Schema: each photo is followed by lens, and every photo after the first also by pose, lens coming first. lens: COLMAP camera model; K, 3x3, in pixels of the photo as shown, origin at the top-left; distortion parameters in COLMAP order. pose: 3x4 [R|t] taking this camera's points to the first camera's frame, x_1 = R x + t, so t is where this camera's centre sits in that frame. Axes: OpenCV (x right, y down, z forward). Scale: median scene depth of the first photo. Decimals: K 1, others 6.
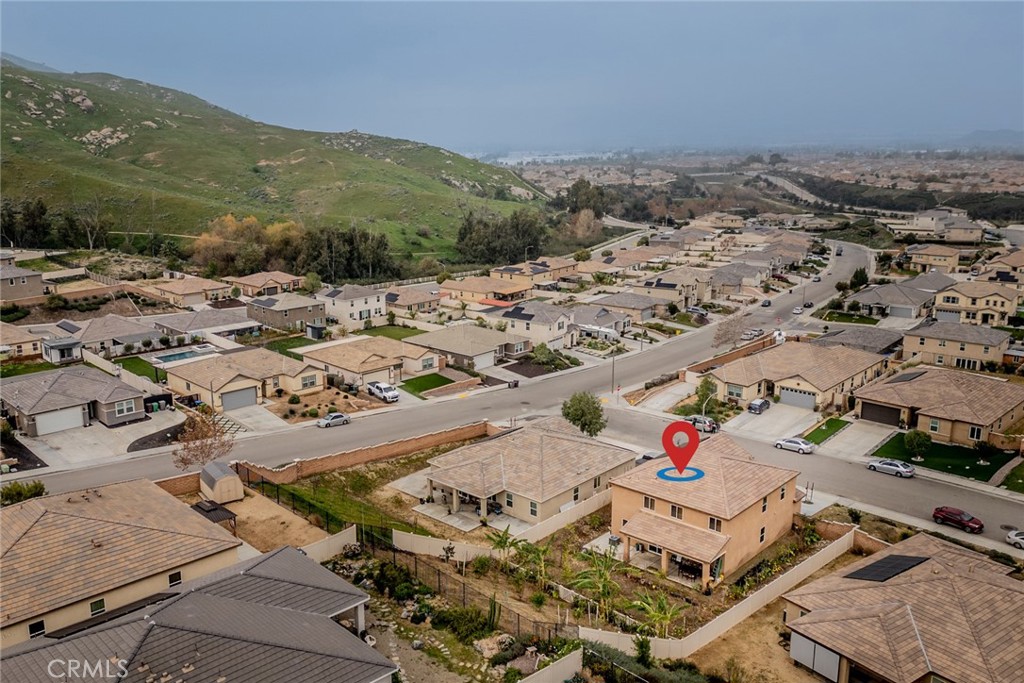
lens RADIAL K [[864.4, 0, 512.0], [0, 864.4, 341.5], [0, 0, 1]] dist [0.056195, 0.001887]
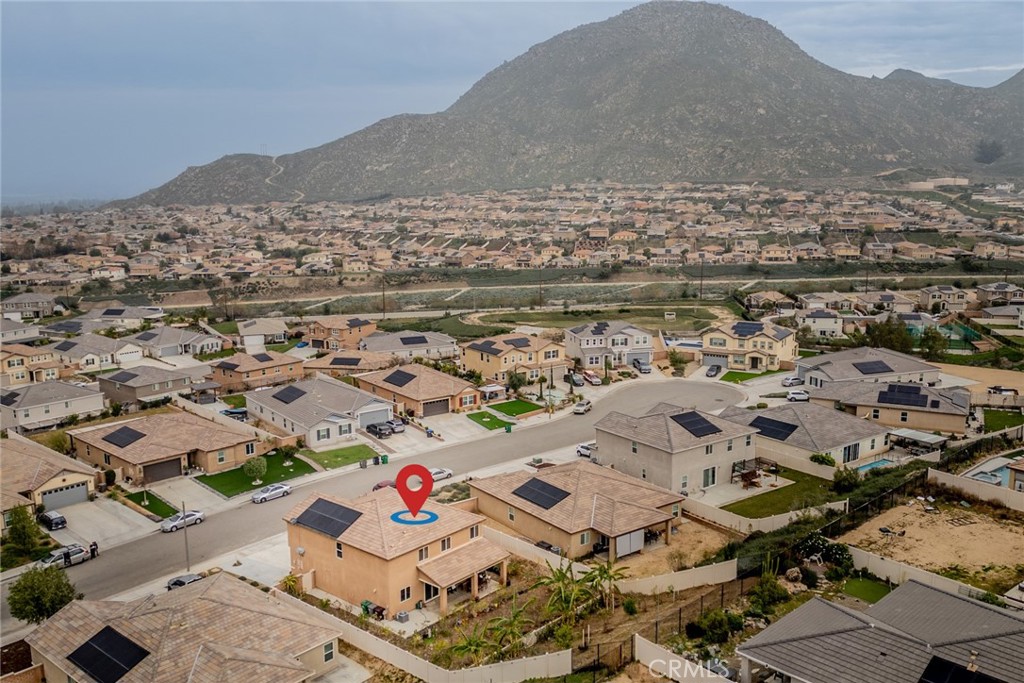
lens RADIAL K [[864.4, 0, 512.0], [0, 864.4, 341.5], [0, 0, 1]] dist [0.056195, 0.001887]
pose [[0.021955, -0.171171, 0.984997, -0.480954], [0.248187, 0.955326, 0.160483, -0.109248], [-0.968463, 0.240940, 0.063456, 0.498243]]
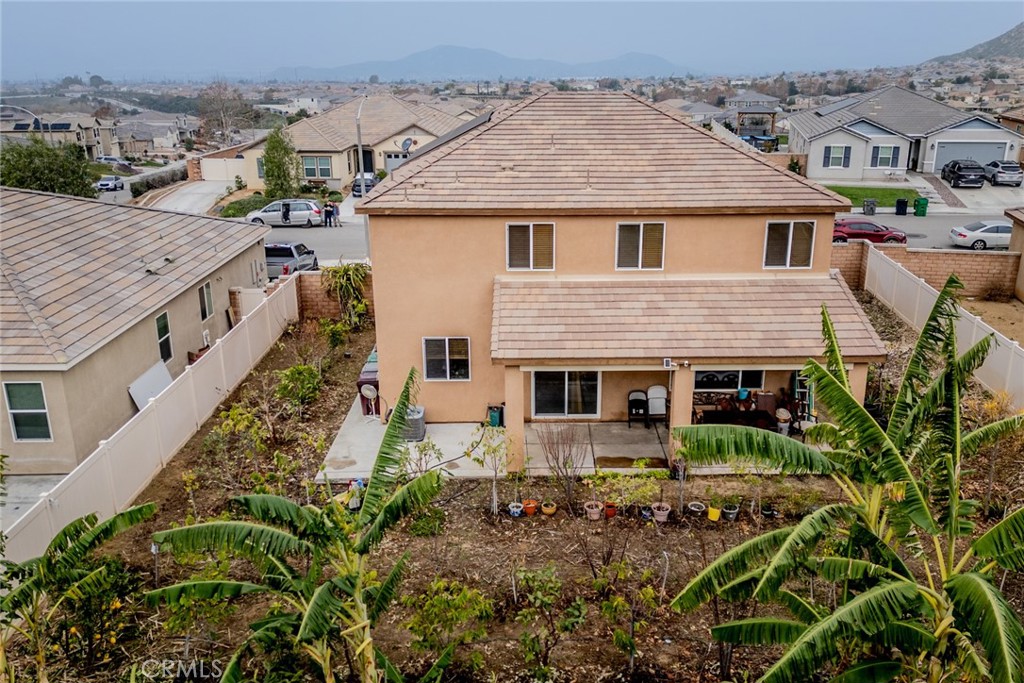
lens RADIAL K [[864.4, 0, 512.0], [0, 864.4, 341.5], [0, 0, 1]] dist [0.056195, 0.001887]
pose [[0.752135, -0.209324, 0.624881, -0.016496], [0.163218, 0.977841, 0.131102, 0.115770], [-0.638477, 0.003385, 0.769634, 0.510623]]
